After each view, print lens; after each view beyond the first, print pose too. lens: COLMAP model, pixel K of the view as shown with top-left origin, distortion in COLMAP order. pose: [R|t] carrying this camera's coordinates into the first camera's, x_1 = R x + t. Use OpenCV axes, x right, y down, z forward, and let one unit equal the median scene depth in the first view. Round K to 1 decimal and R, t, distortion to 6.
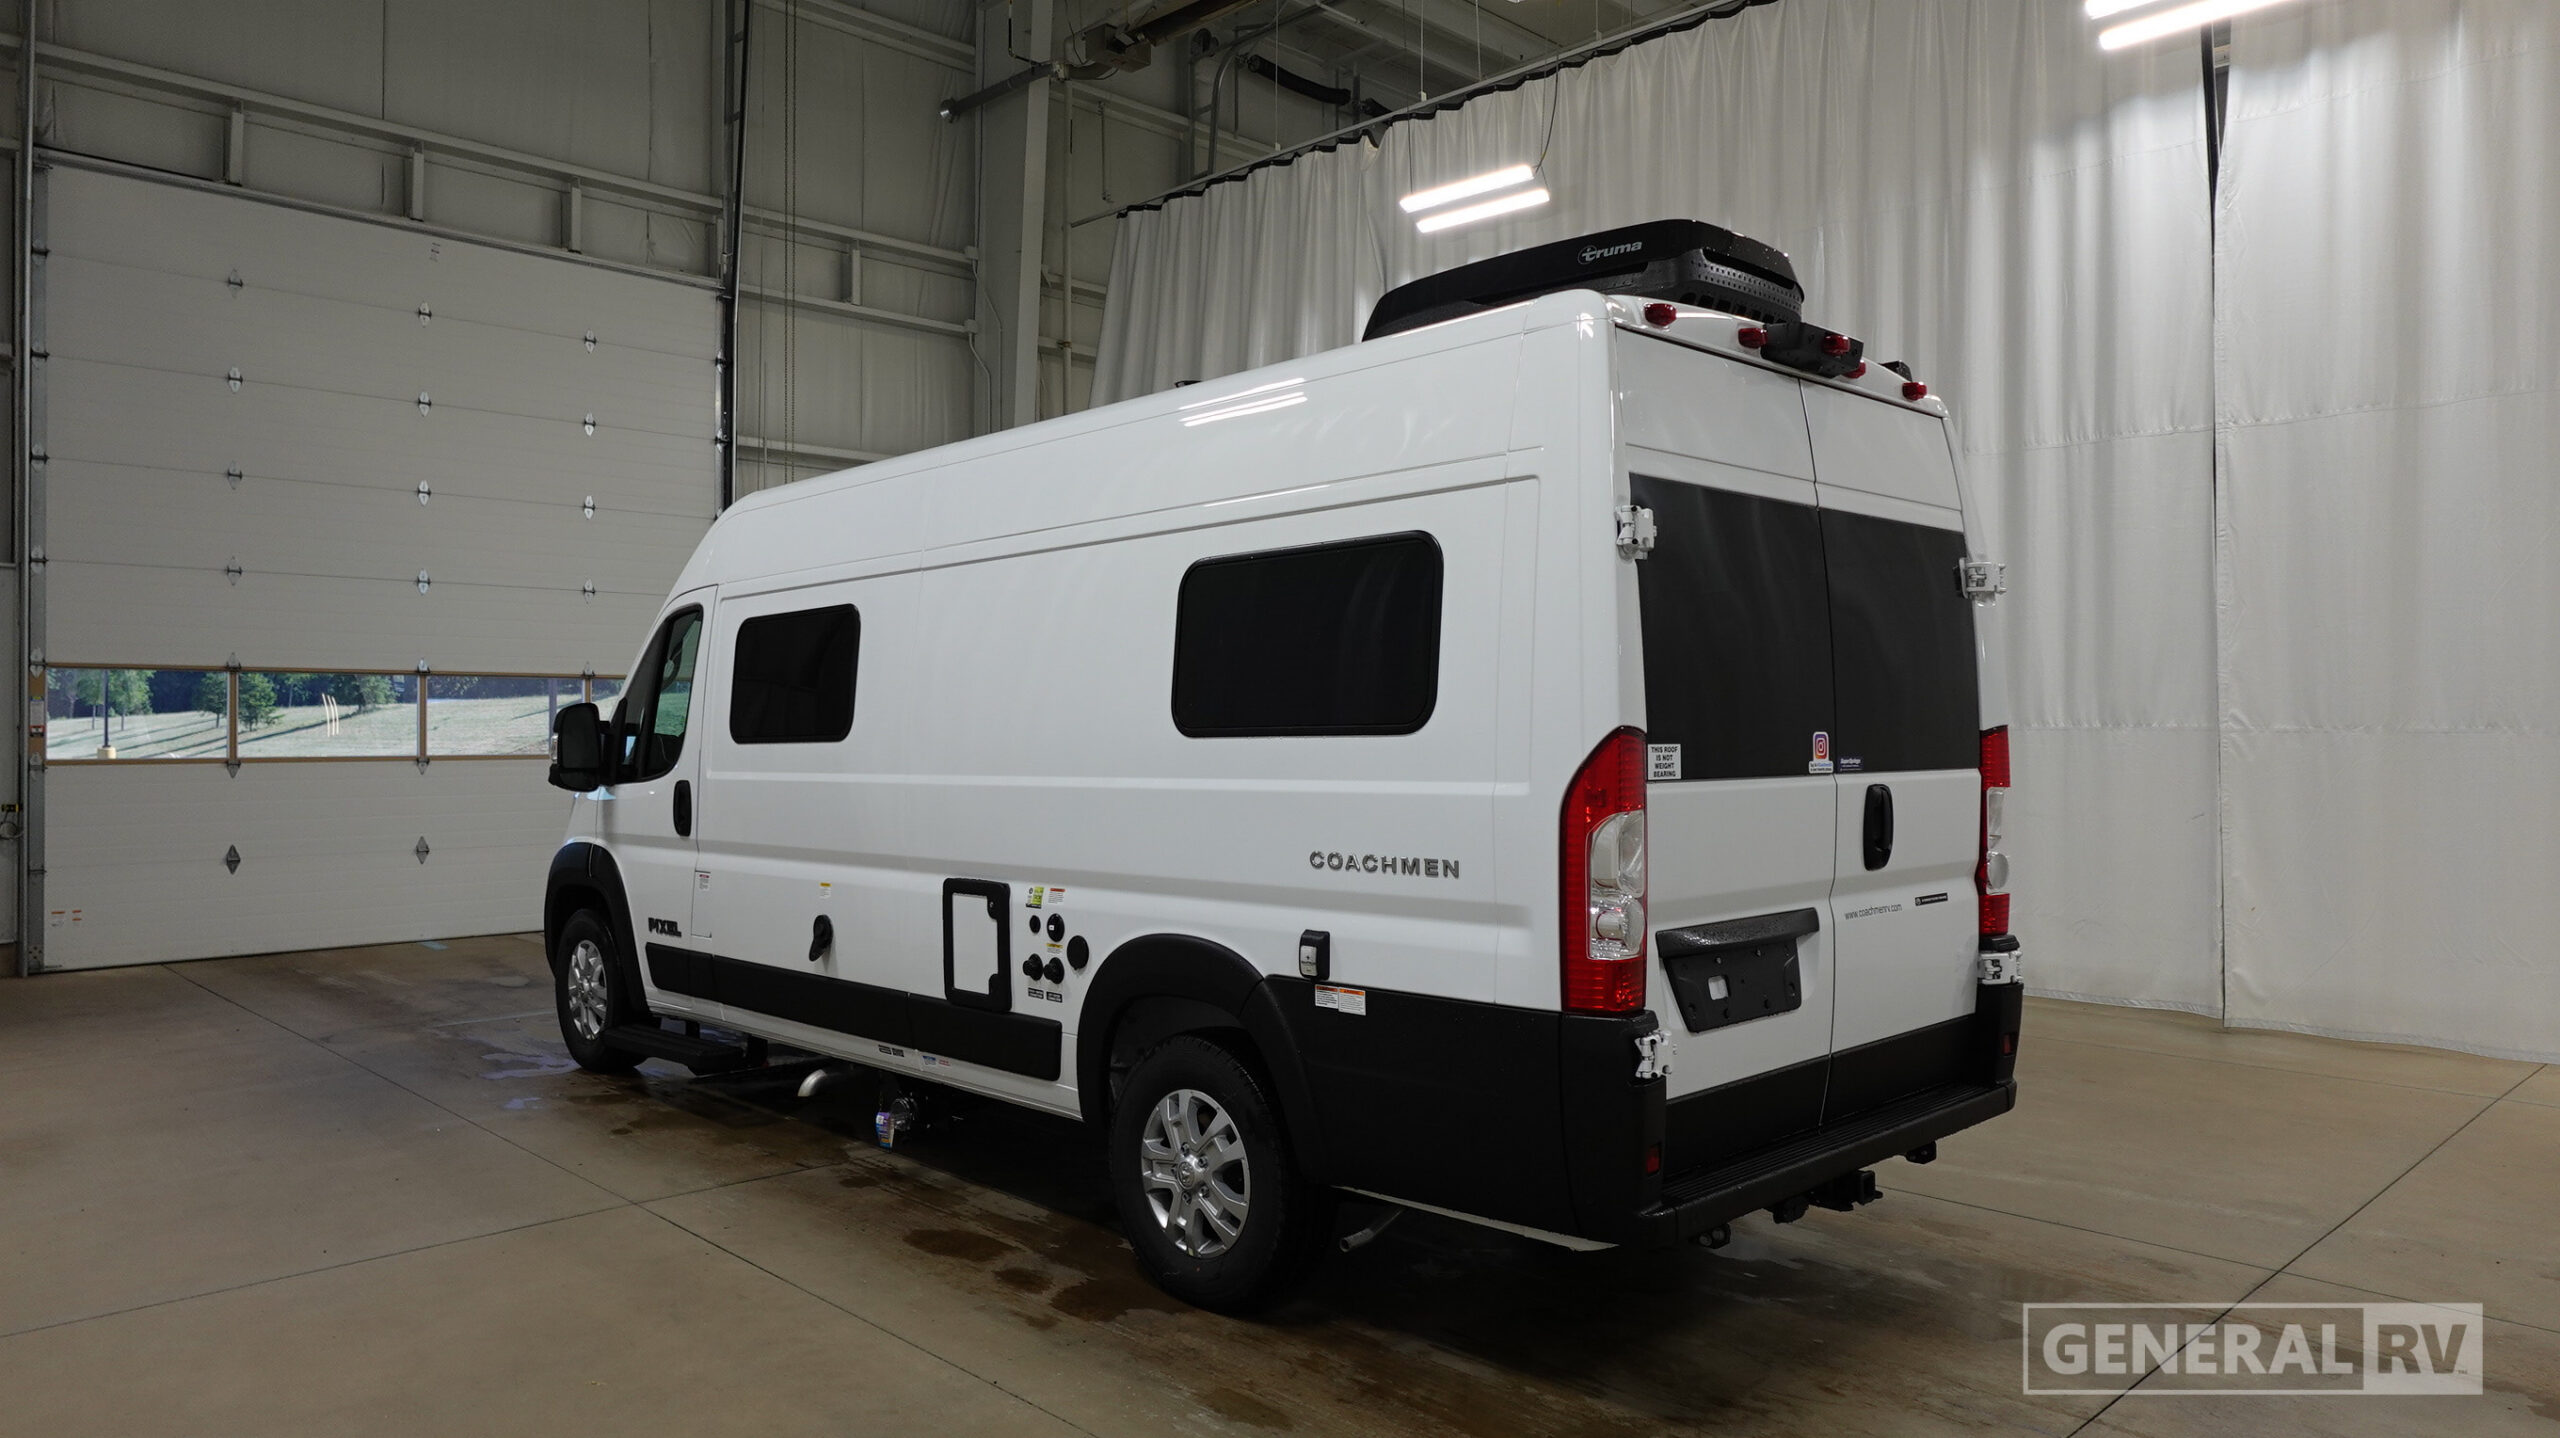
lens RADIAL K [[1597.5, 0, 1280.0], [0, 1597.5, 719.0], [0, 0, 1]] dist [-0.007012, 0.009254]
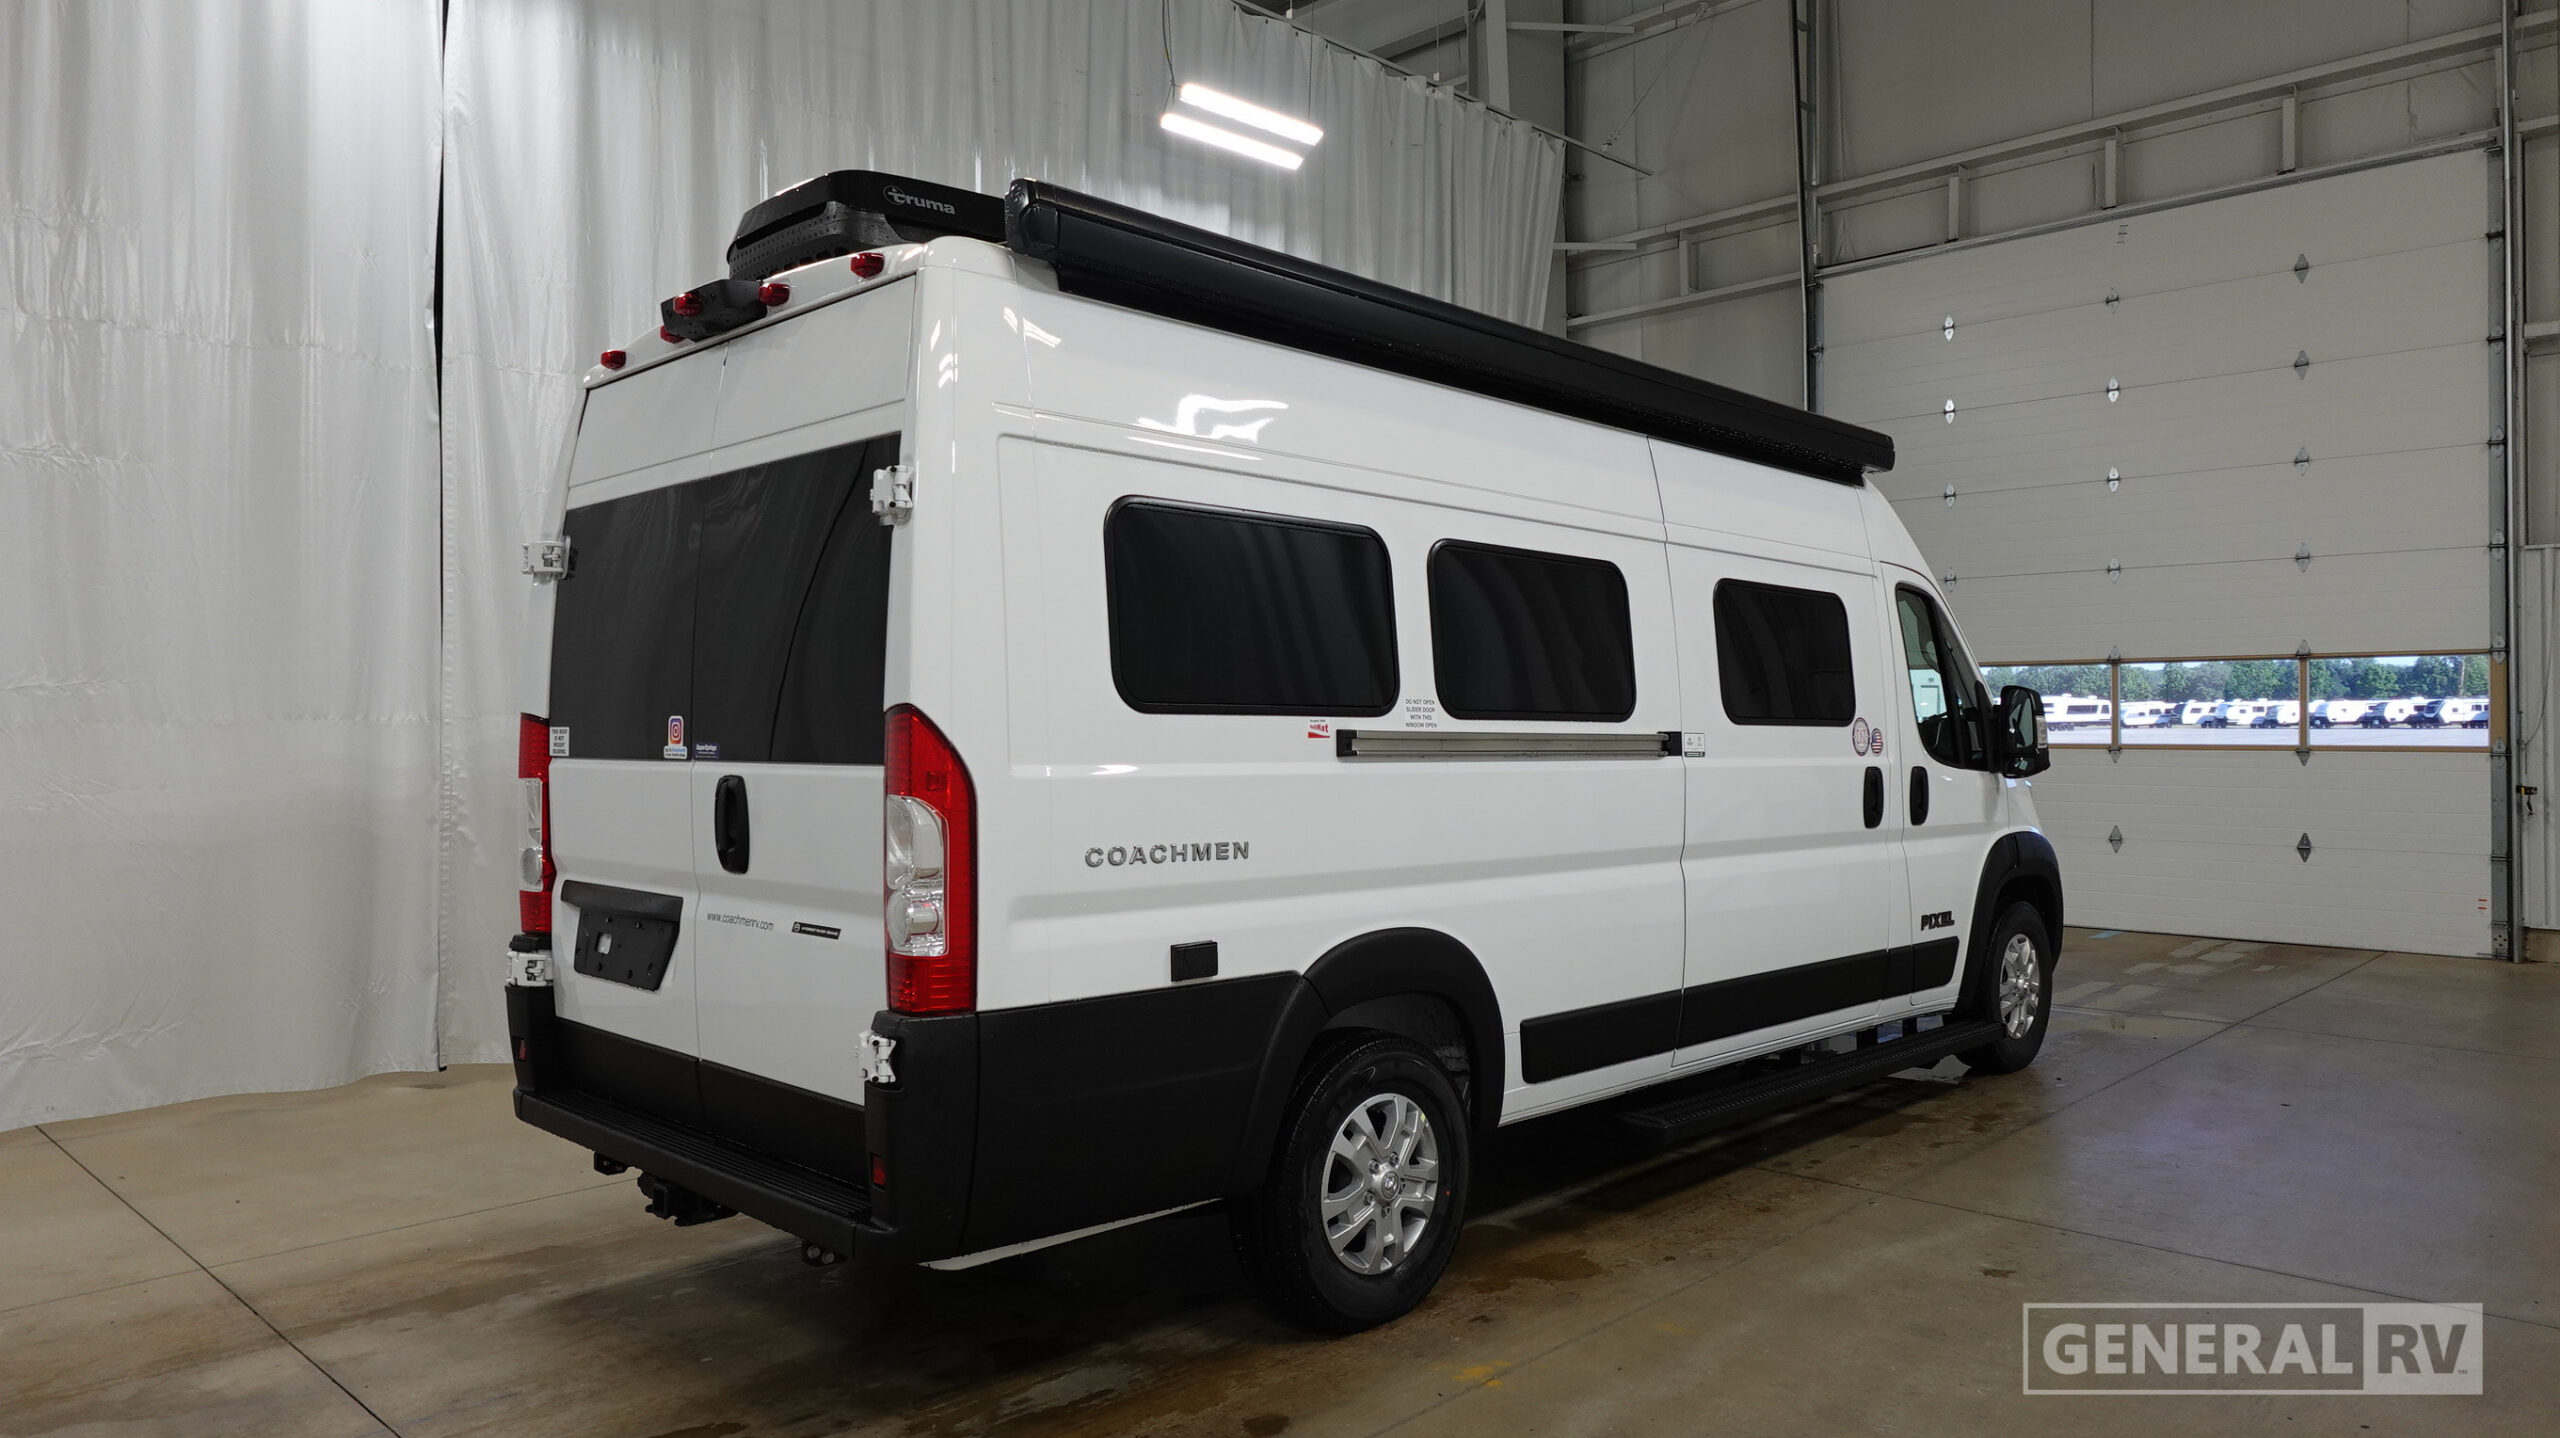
lens RADIAL K [[1597.5, 0, 1280.0], [0, 1597.5, 719.0], [0, 0, 1]] dist [-0.007012, 0.009254]
pose [[0.060321, -0.003381, -0.998173, 1.280169], [0.010226, 0.999944, -0.002769, 0.015739], [0.998127, -0.010040, 0.060352, 1.262667]]
